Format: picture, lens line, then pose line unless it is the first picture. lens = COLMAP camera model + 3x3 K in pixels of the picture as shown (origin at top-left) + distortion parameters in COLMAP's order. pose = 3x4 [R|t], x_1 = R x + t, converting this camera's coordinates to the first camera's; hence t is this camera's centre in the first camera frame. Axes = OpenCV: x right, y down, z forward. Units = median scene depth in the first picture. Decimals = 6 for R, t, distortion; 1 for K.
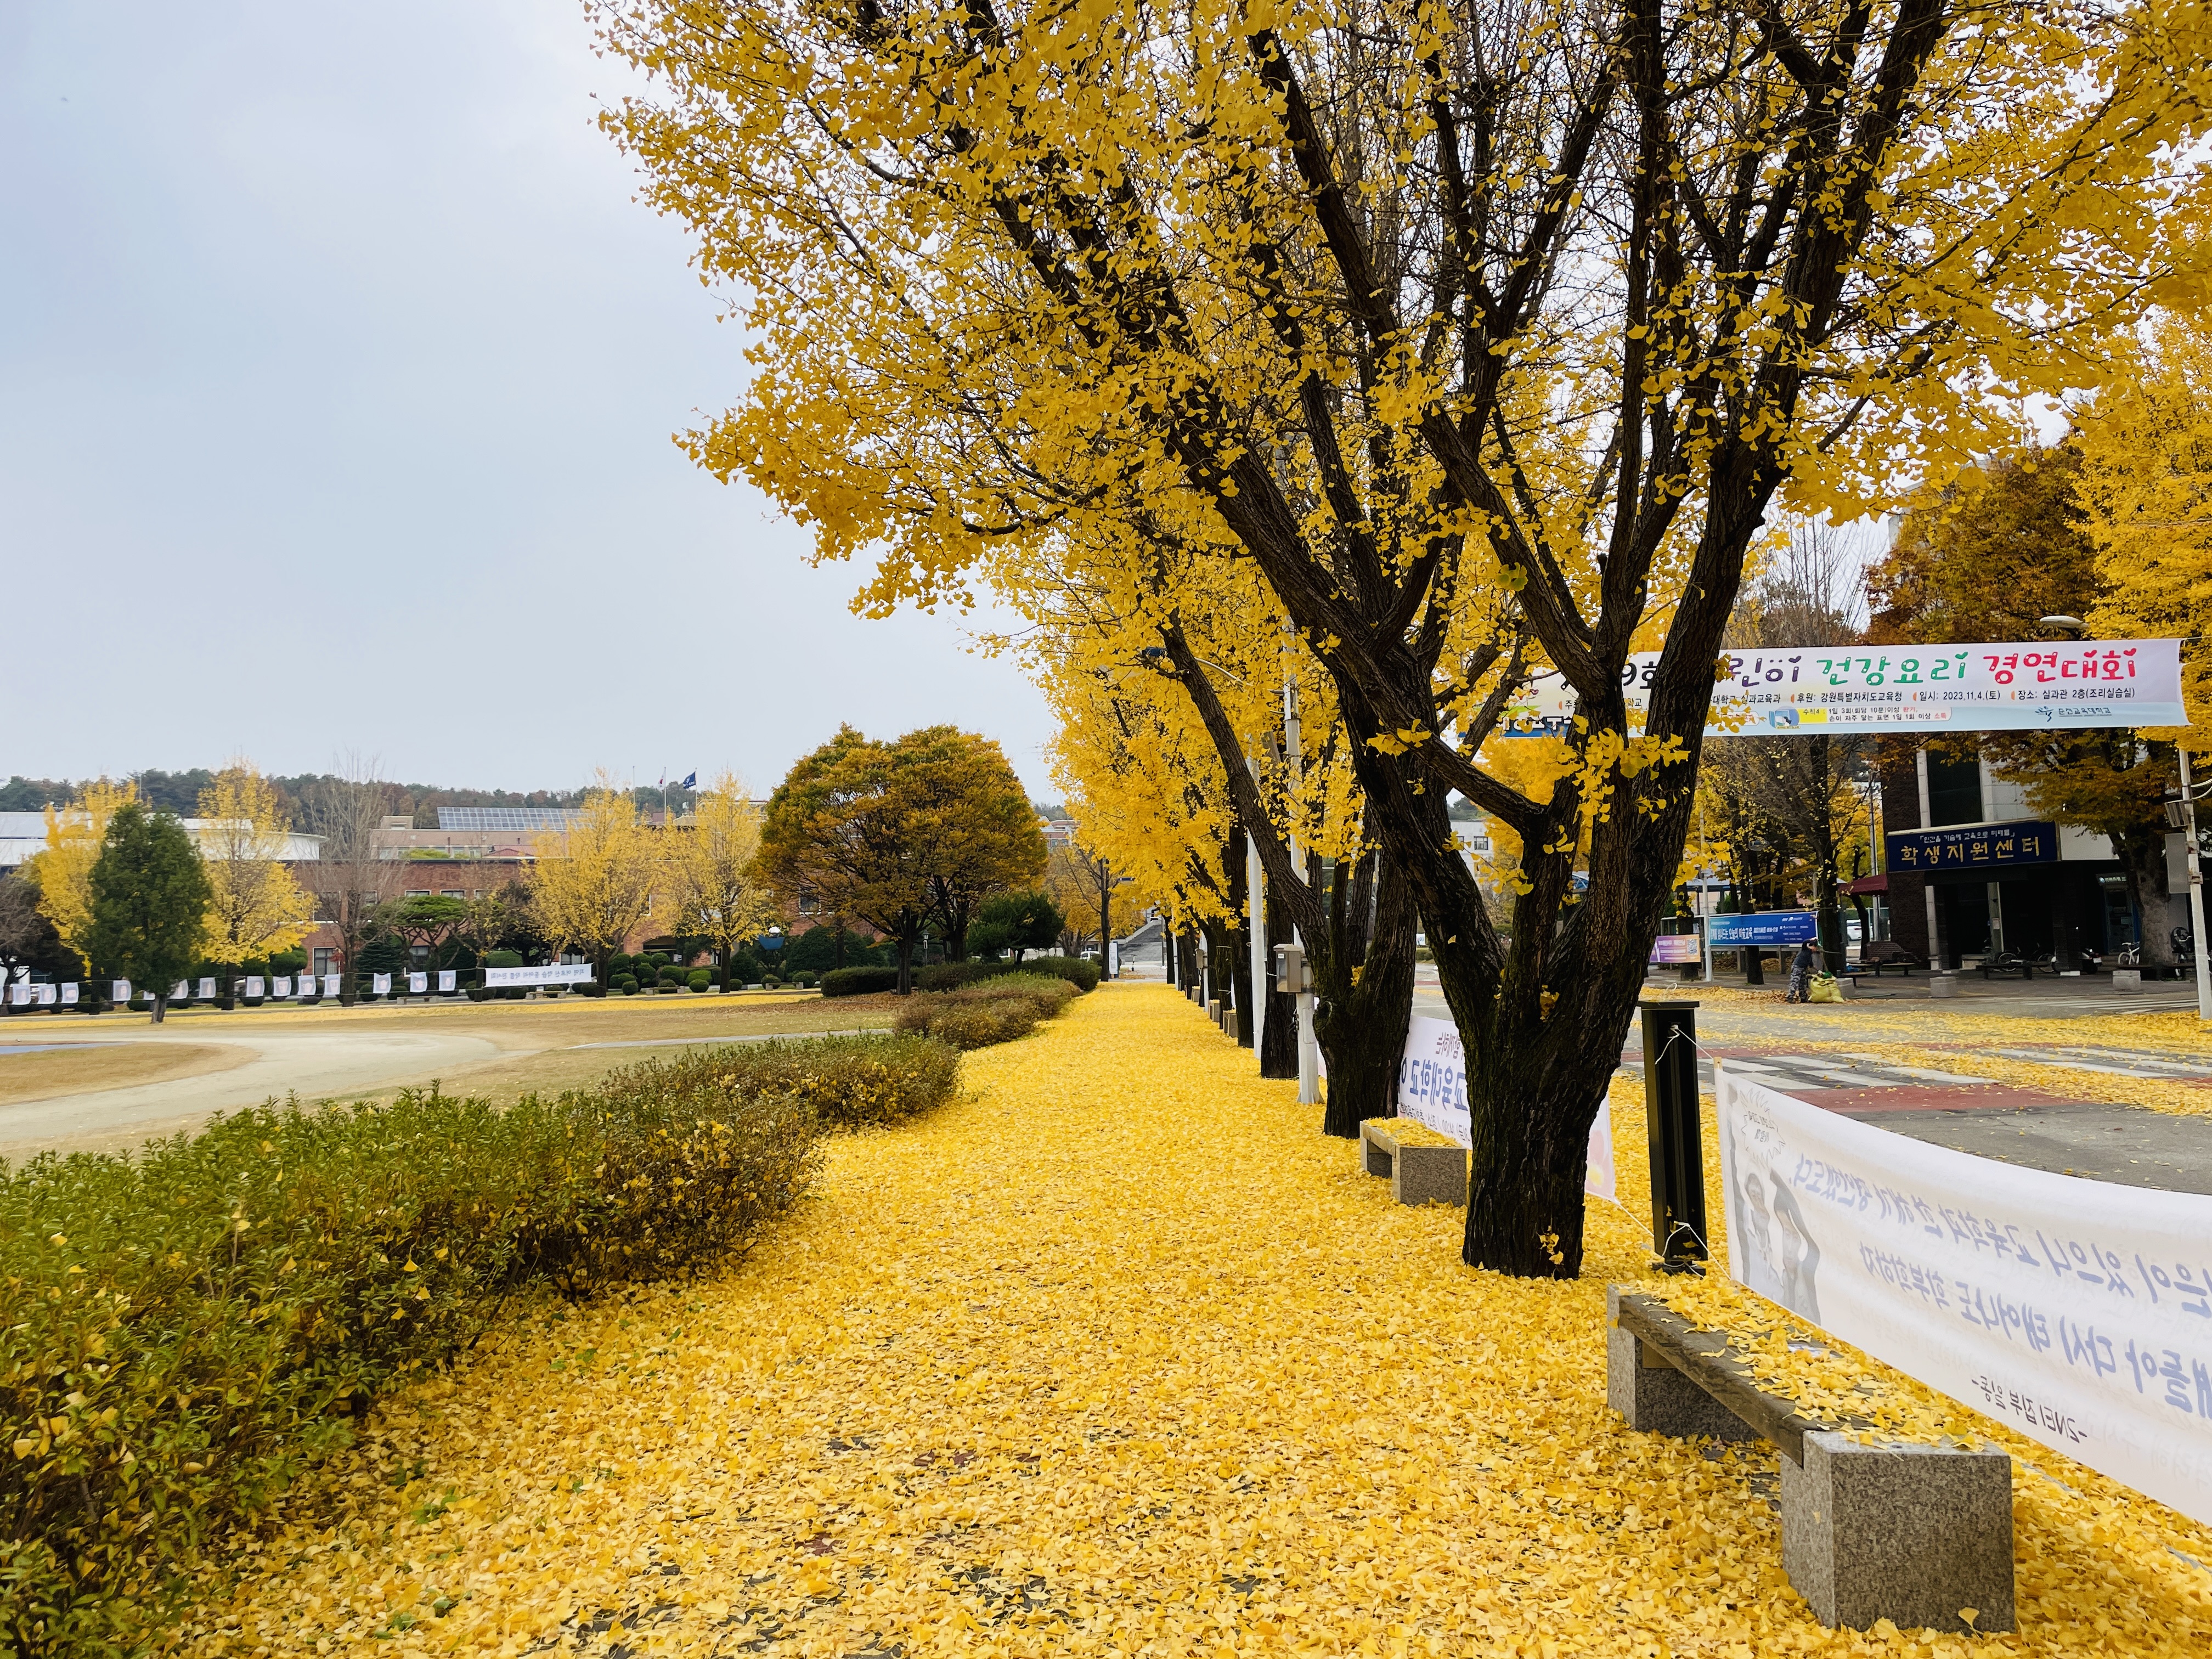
lens RADIAL K [[1616.9, 0, 1097.3], [0, 1616.9, 832.5], [0, 0, 1]] dist [0.093334, -0.117208]
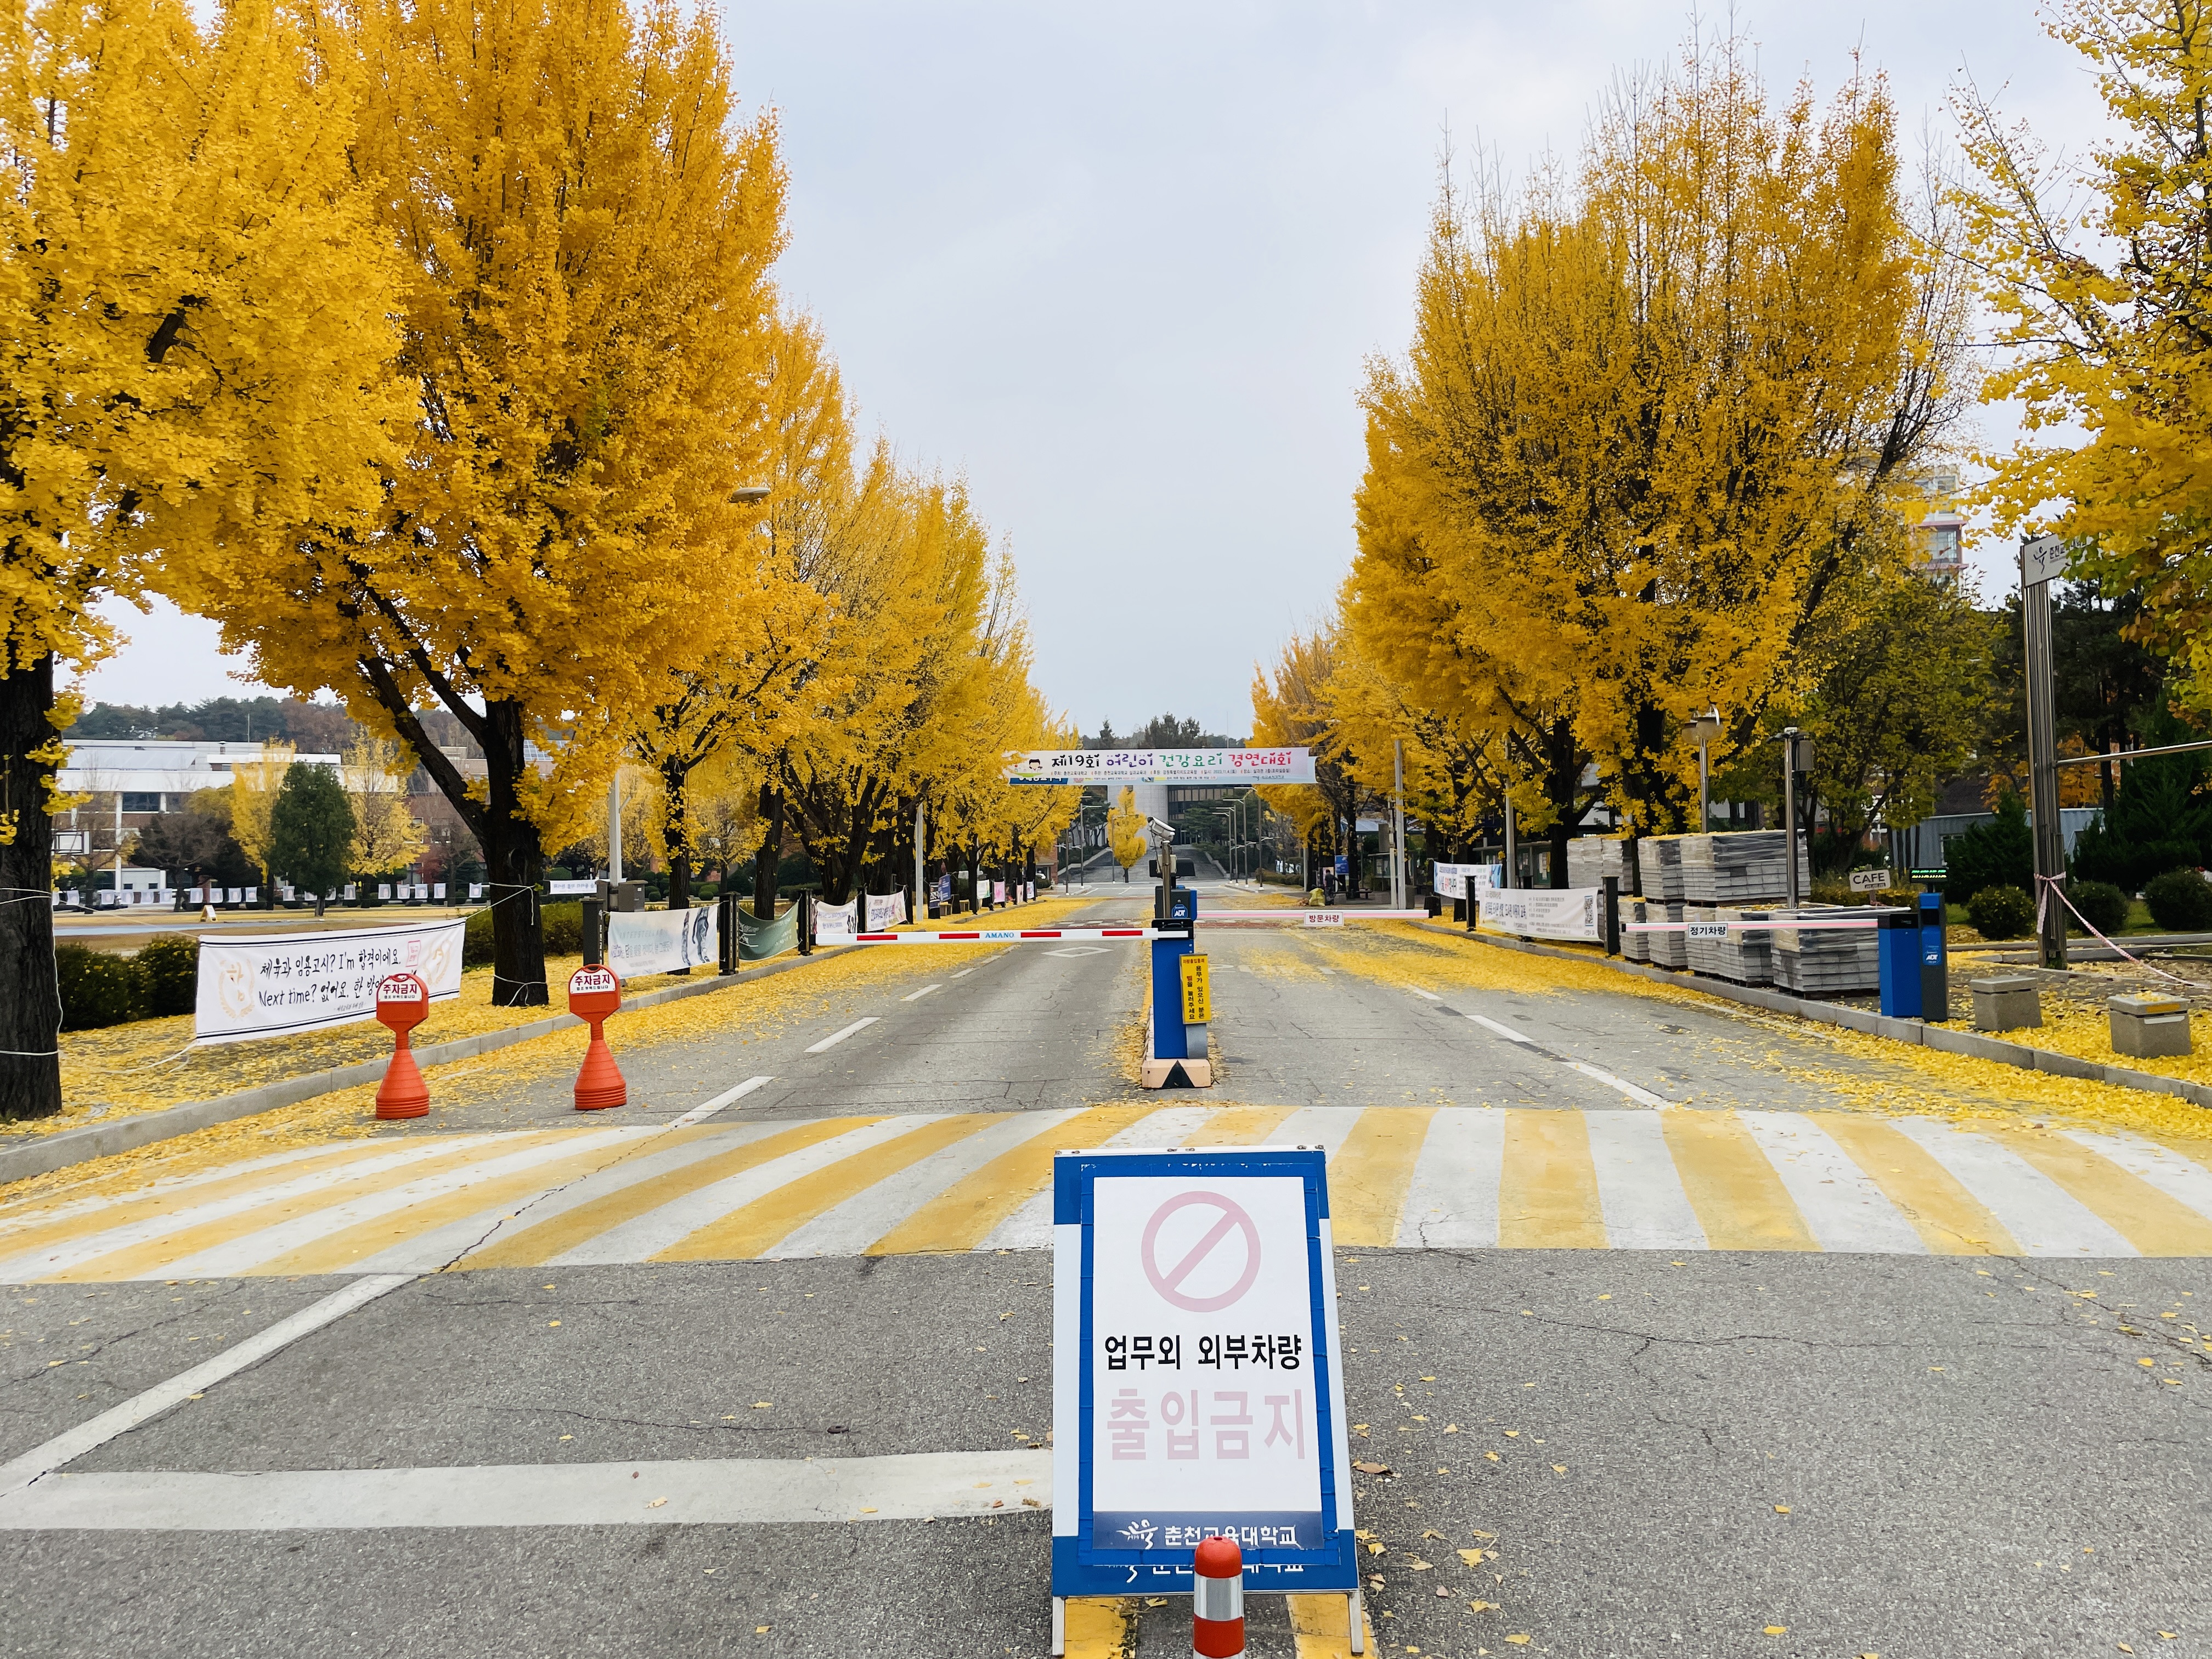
lens RADIAL K [[1624.7, 0, 1100.9], [0, 1624.7, 765.9], [0, 0, 1]] dist [0.081318, -0.097339]
pose [[0.999846, 0.011357, -0.013386, 0.110442], [-0.011253, 0.999906, 0.007820, -0.030694], [0.013473, -0.007668, 0.999880, -0.387947]]
